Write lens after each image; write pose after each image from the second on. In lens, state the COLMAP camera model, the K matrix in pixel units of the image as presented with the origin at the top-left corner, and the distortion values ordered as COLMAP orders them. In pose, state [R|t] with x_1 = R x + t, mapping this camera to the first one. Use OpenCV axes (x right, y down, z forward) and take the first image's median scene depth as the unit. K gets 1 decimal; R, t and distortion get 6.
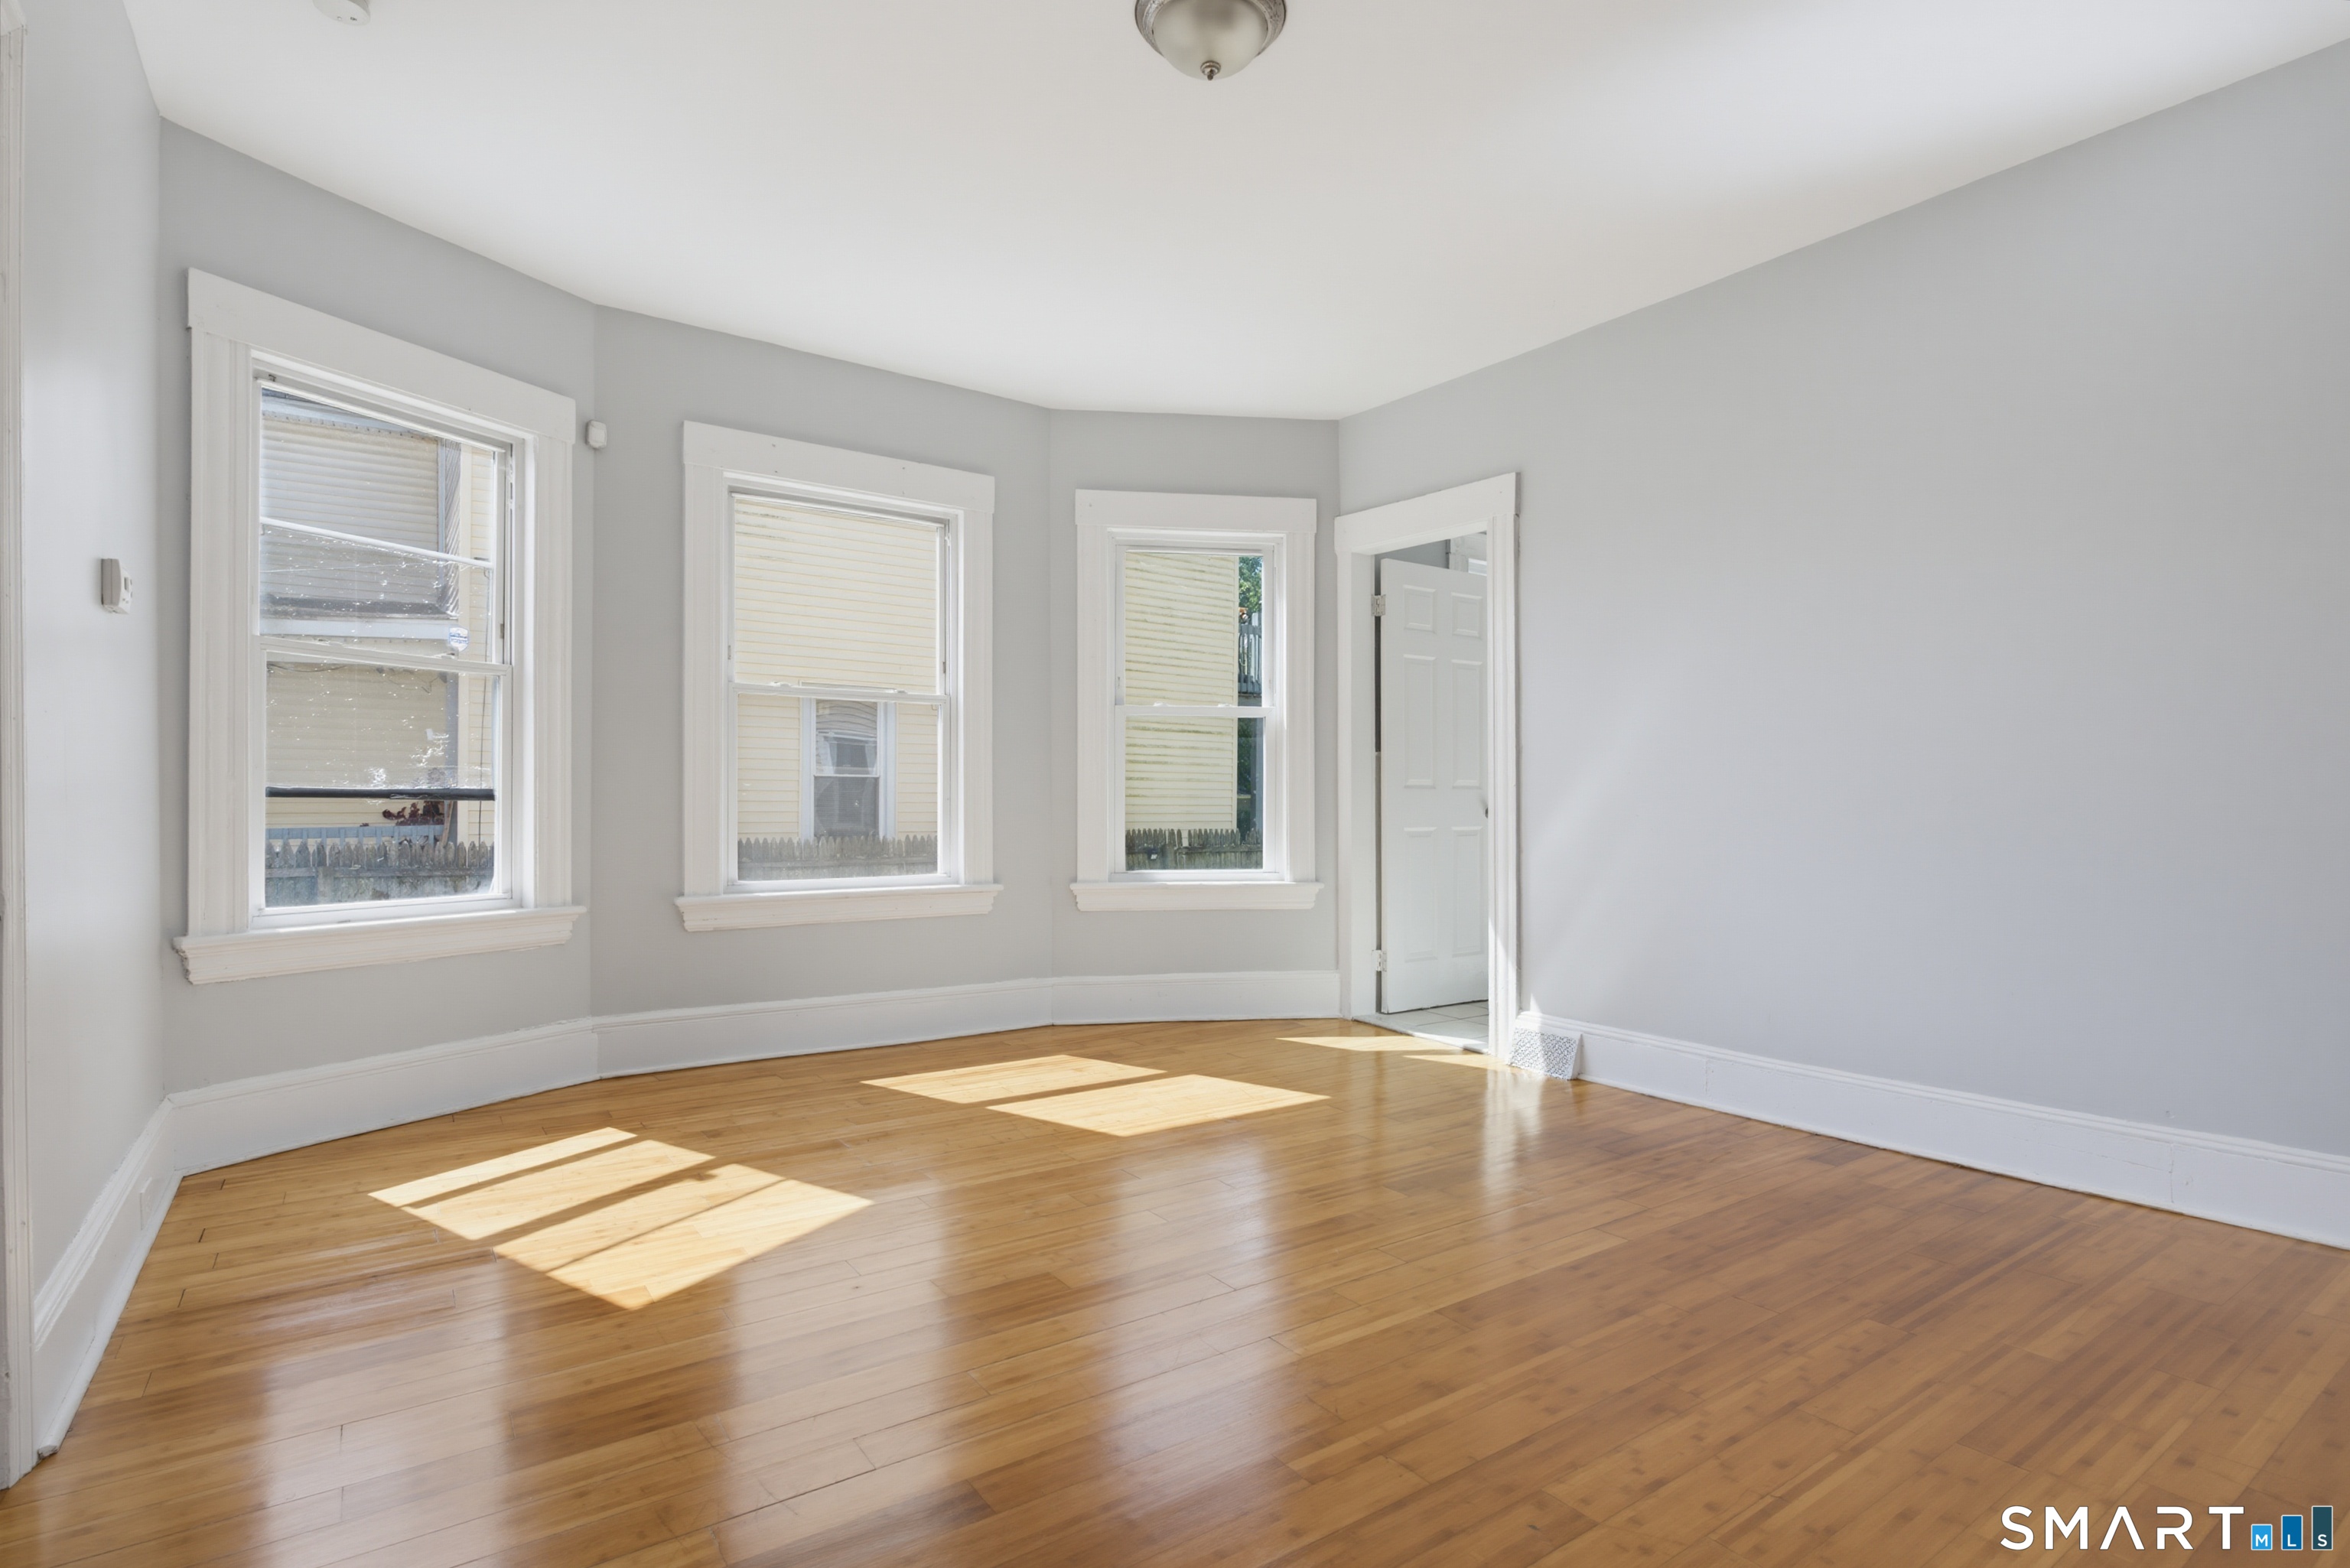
lens RADIAL K [[1154.8, 0, 1175.2], [0, 1154.8, 790.3], [0, 0, 1]] dist [0.001005, 0.000340]
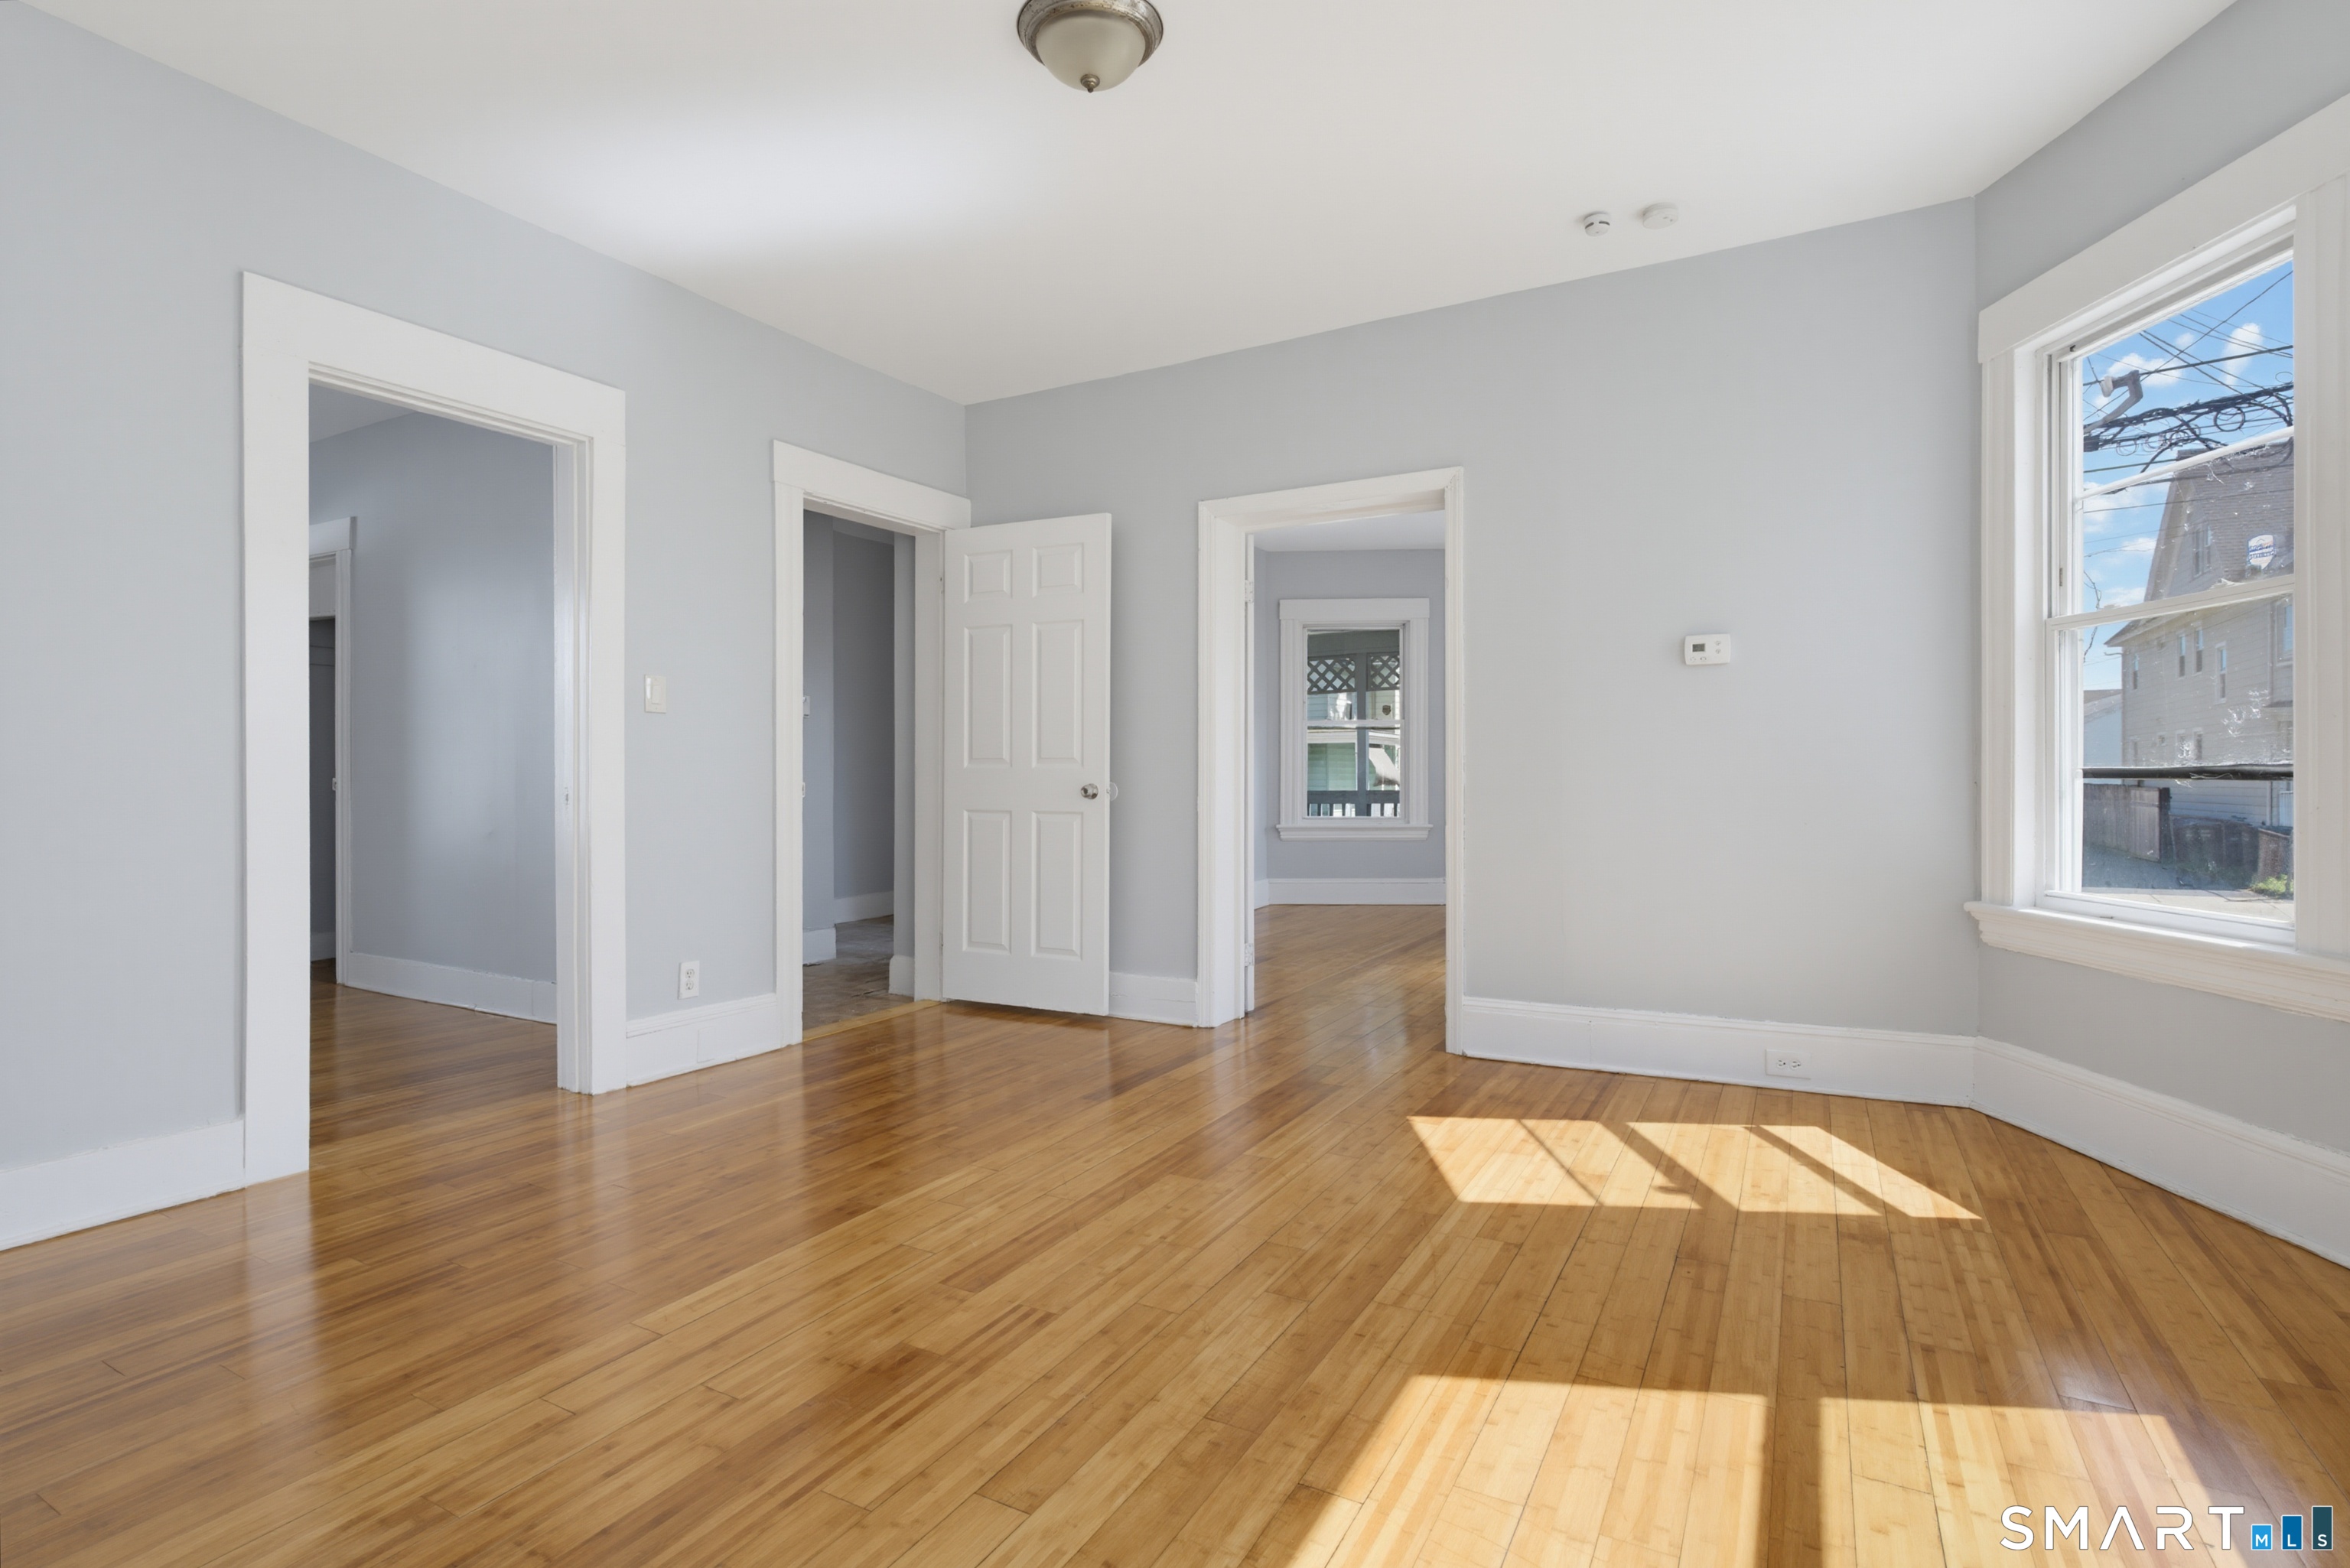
lens RADIAL K [[1154.8, 0, 1175.2], [0, 1154.8, 790.3], [0, 0, 1]] dist [0.001005, 0.000340]
pose [[-0.900962, 0.003032, -0.433888, 0.350728], [0.004842, 0.999984, -0.003067, 0.015725], [0.433872, -0.004864, -0.900962, 1.670846]]
